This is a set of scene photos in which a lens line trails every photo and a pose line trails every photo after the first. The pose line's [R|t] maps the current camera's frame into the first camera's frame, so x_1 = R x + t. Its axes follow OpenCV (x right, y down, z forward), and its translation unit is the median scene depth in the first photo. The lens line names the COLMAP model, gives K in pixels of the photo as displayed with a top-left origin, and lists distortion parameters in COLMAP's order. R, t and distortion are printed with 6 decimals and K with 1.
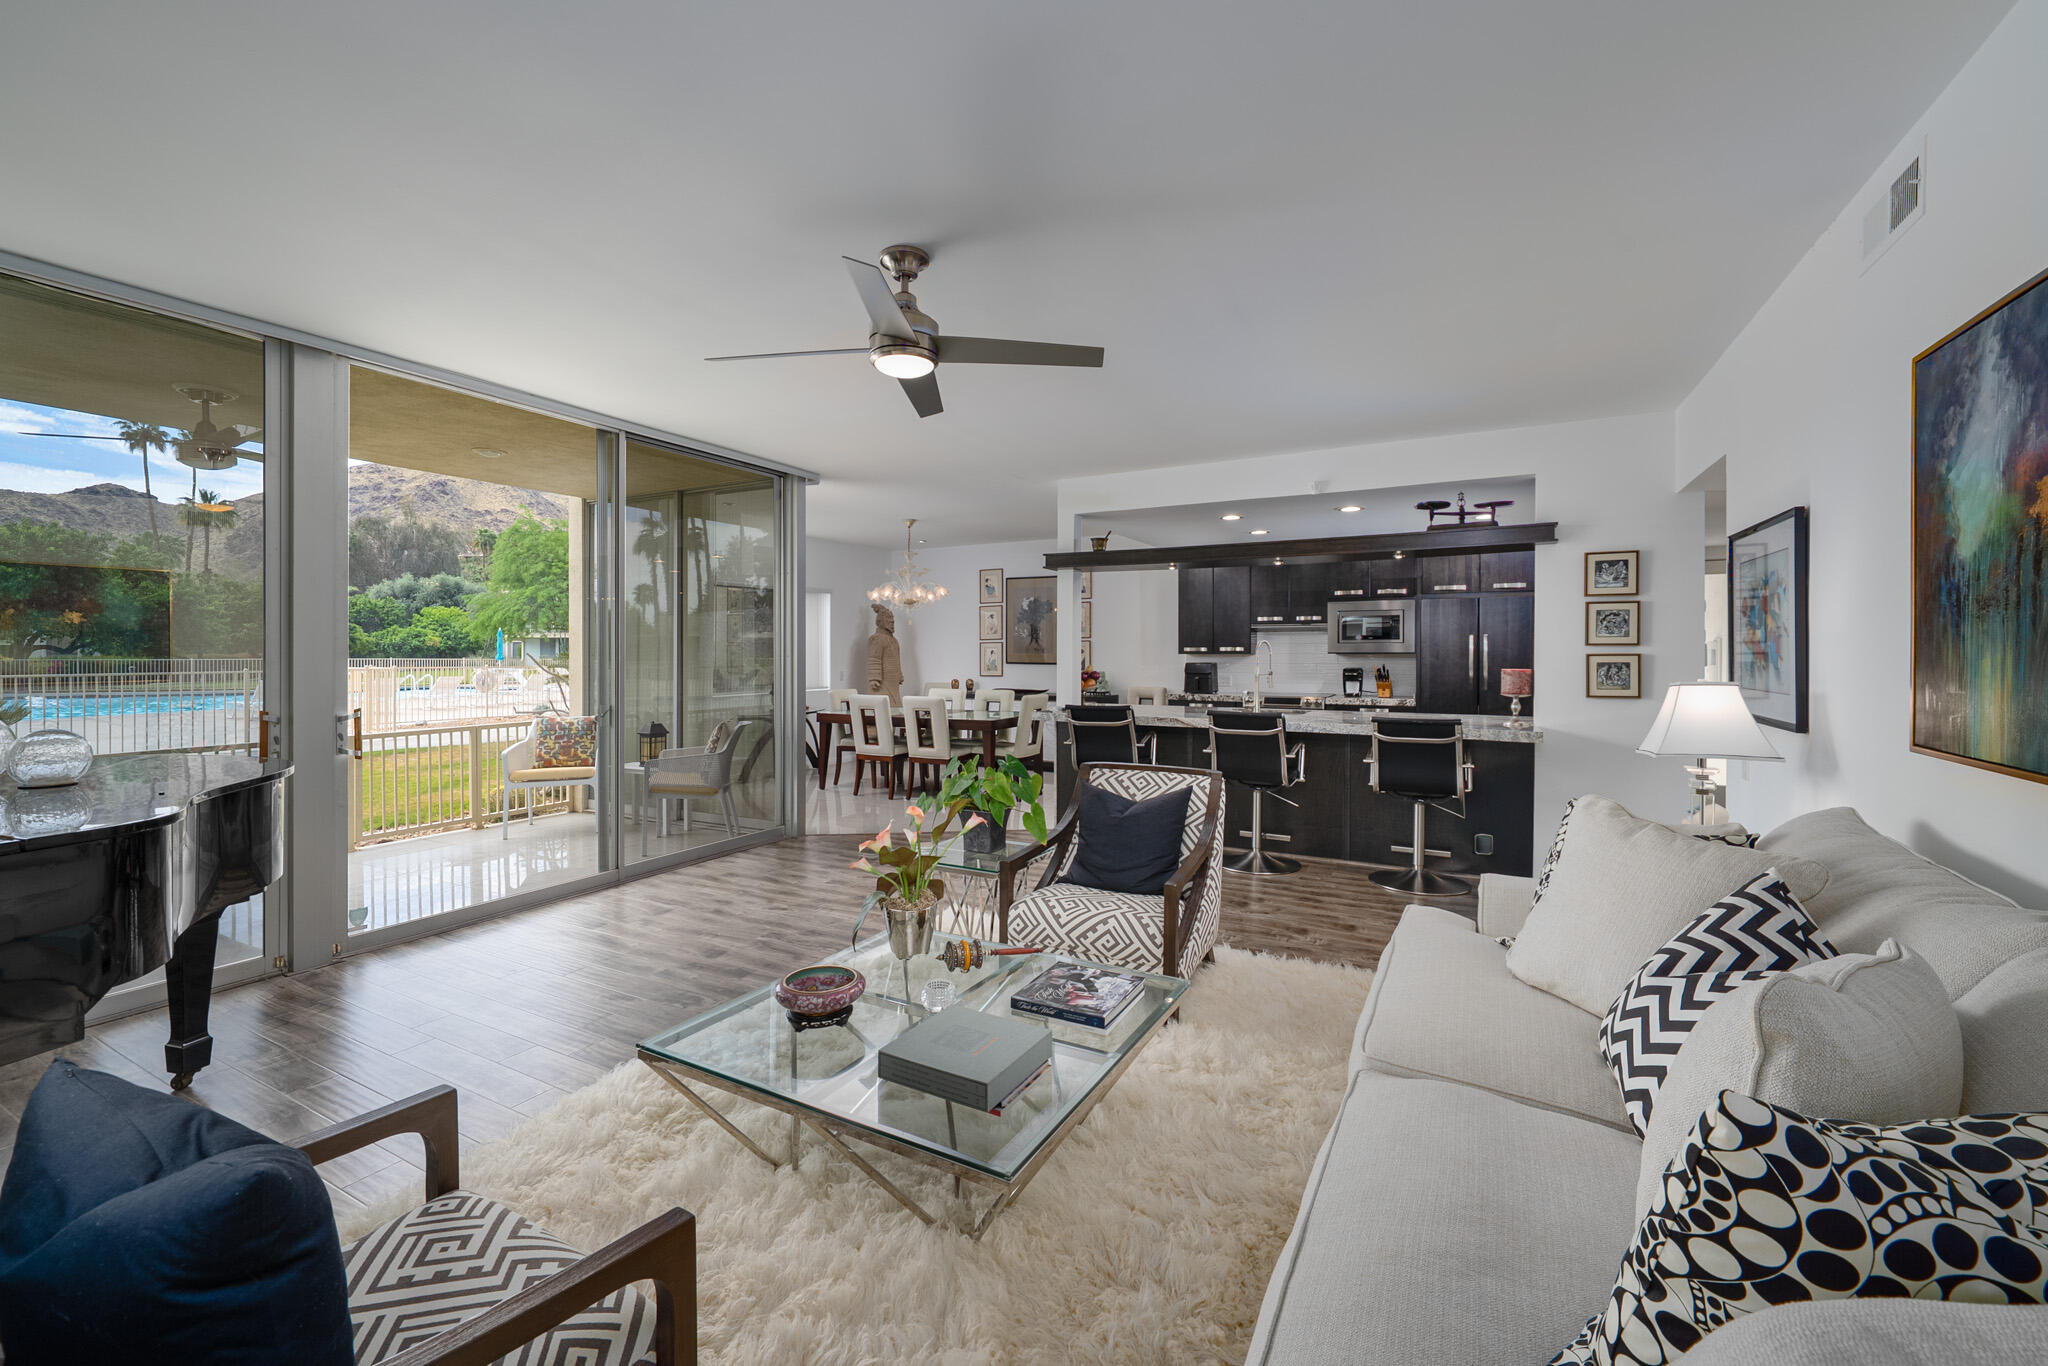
lens RADIAL K [[822.8, 0, 1013.0], [0, 822.8, 662.0], [0, 0, 1]] dist [-0.003874, 0.001327]
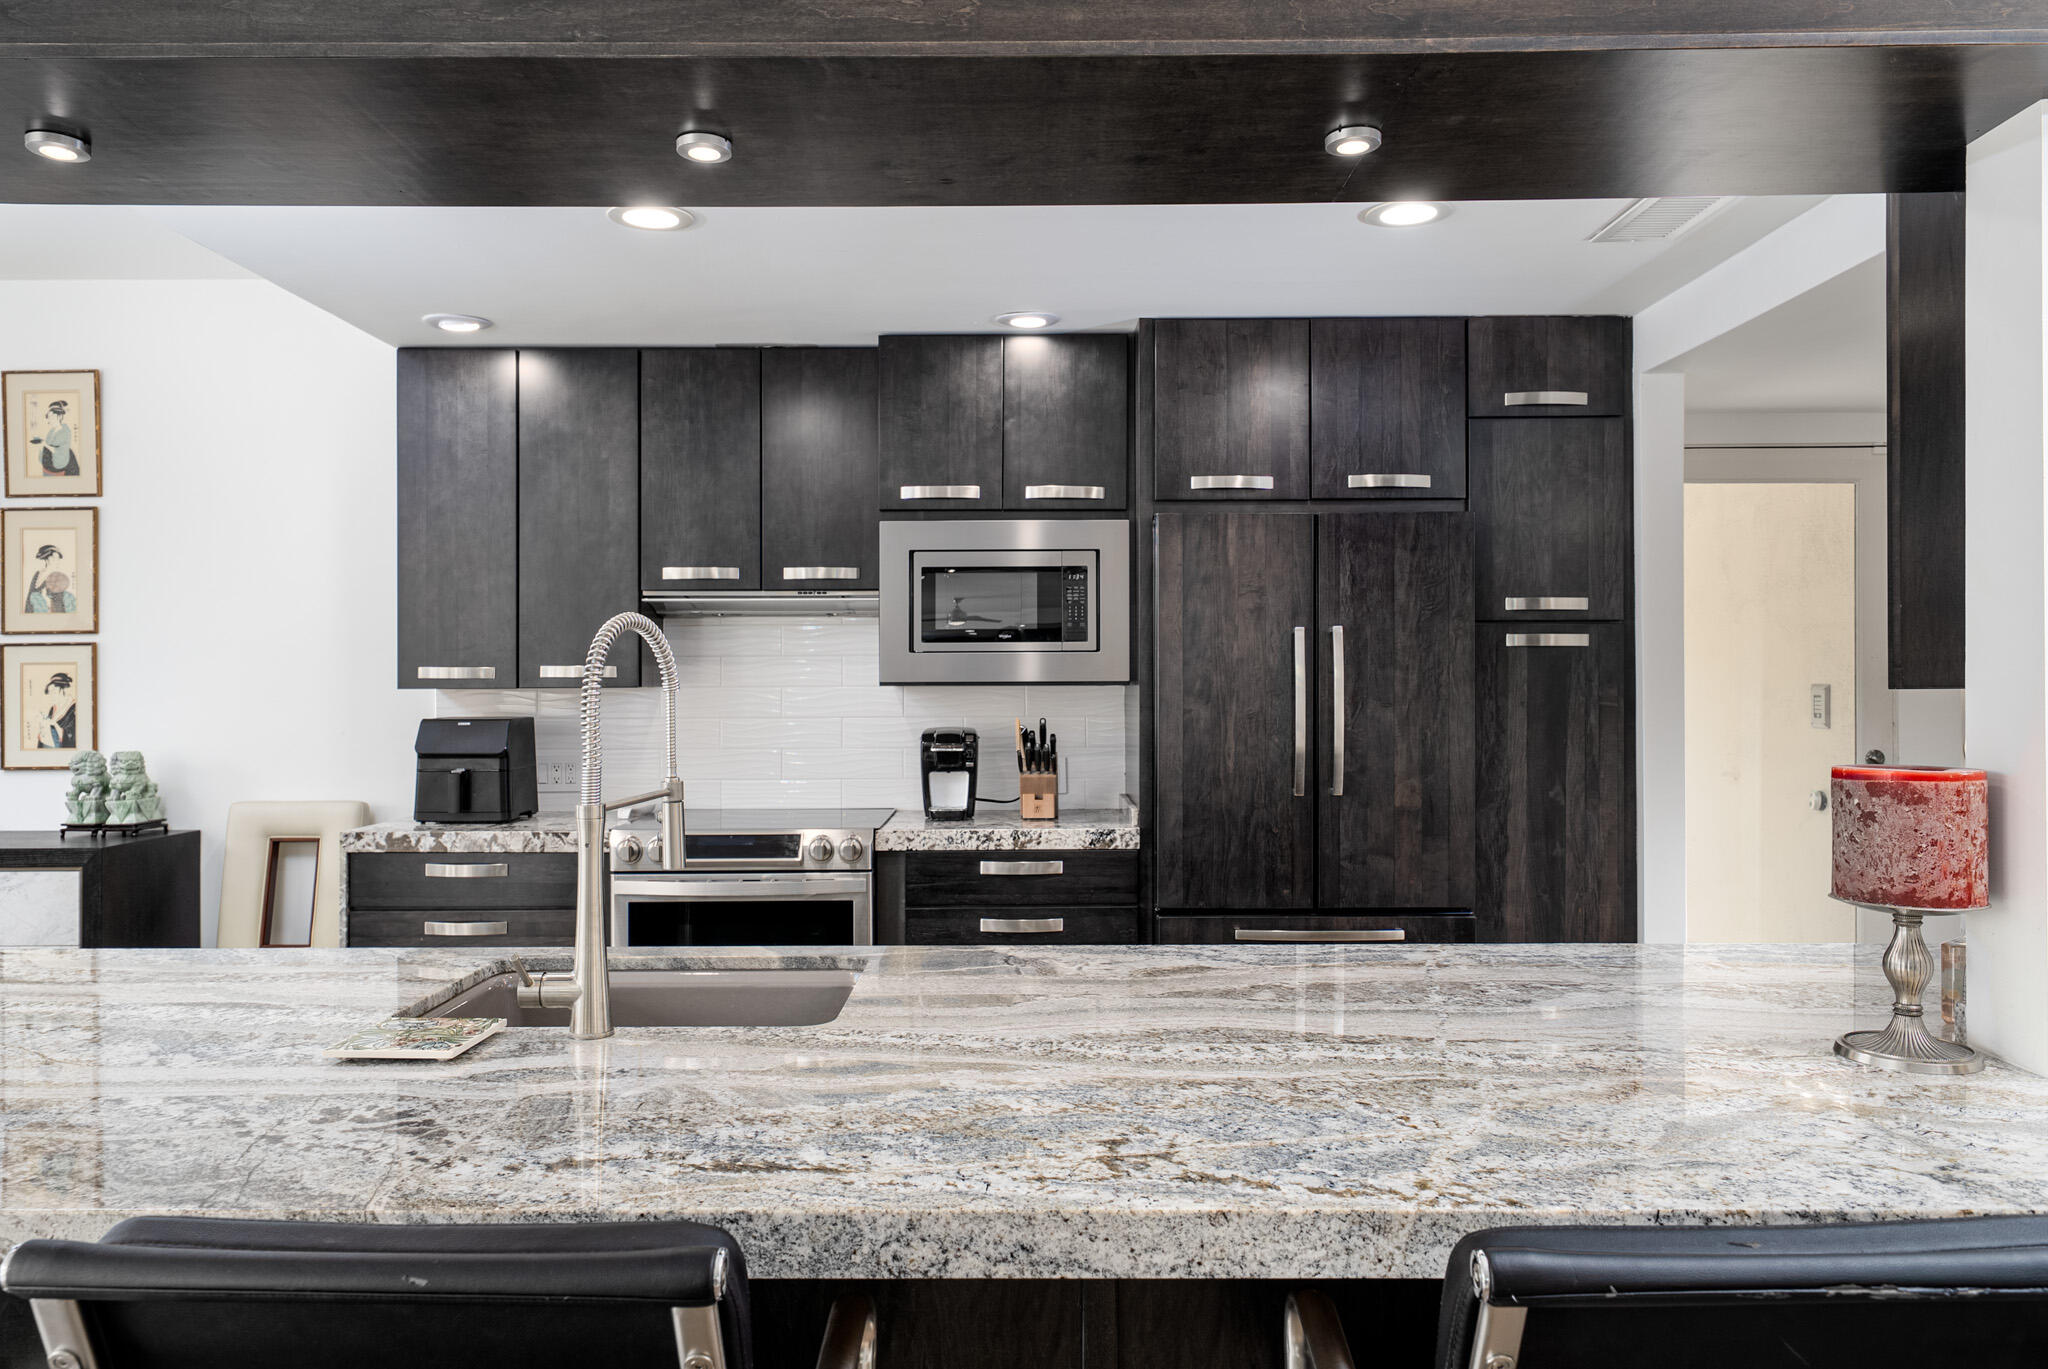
lens RADIAL K [[1407.5, 0, 1008.7], [0, 1407.5, 705.0], [0, 0, 1]] dist [-0.017614, 0.001248]
pose [[0.887144, -0.011857, 0.461341, 0.166008], [0.008700, 0.999922, 0.008970, -0.006691], [-0.461411, -0.003944, 0.887178, 0.465430]]
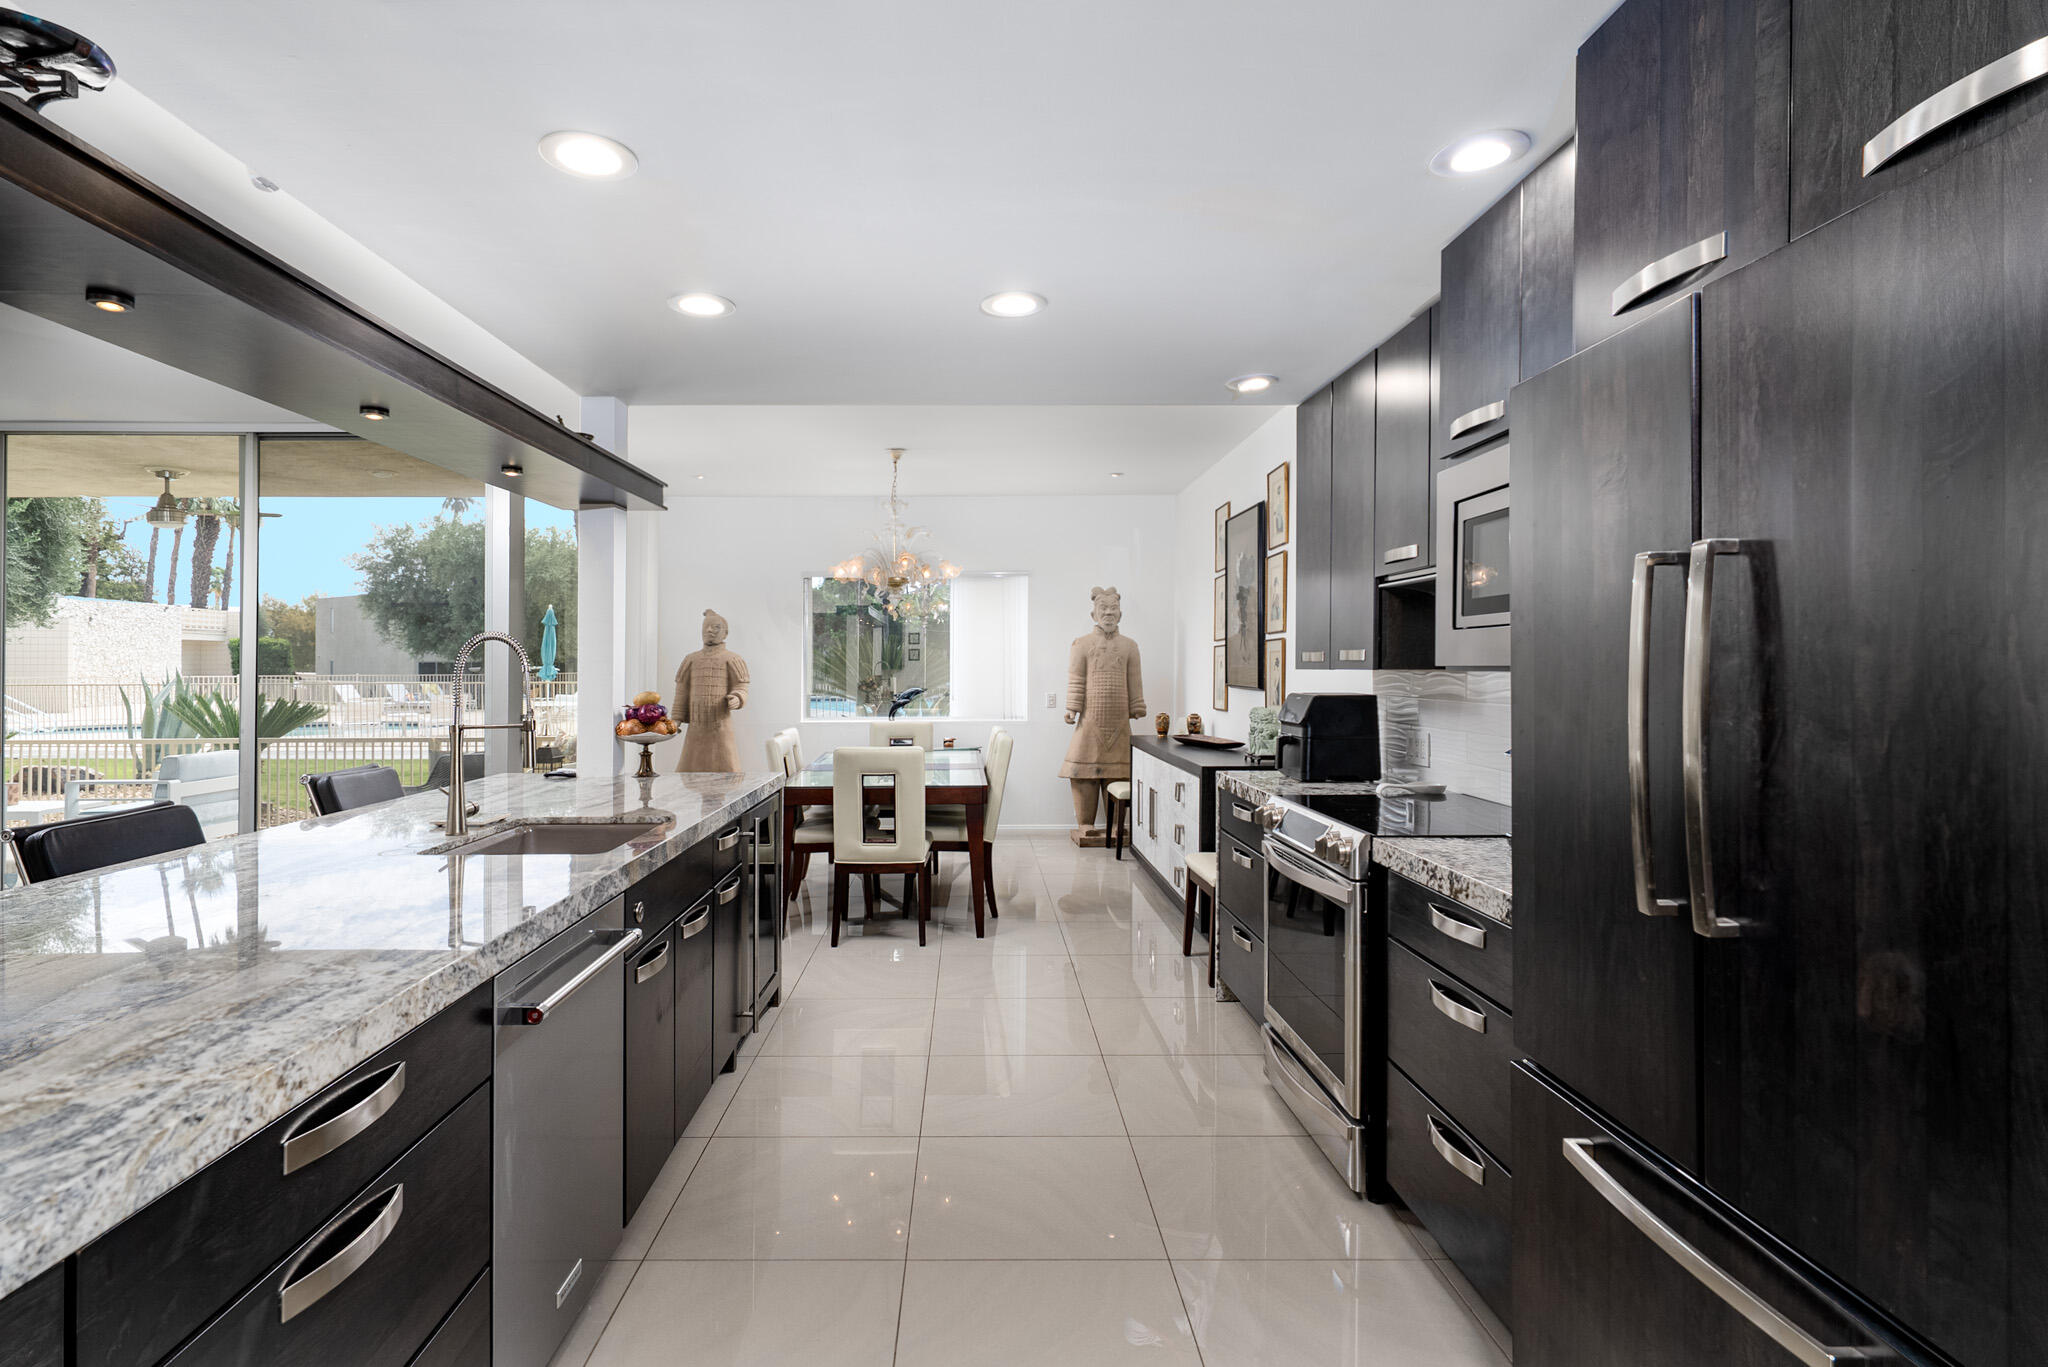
lens RADIAL K [[984.8, 0, 988.5], [0, 984.8, 662.7], [0, 0, 1]] dist [-0.025986, -0.000360]
pose [[0.497474, -0.003066, -0.867474, 0.515983], [-0.008539, 0.999928, -0.008431, -0.007952], [0.867437, 0.011602, 0.497412, 0.657130]]
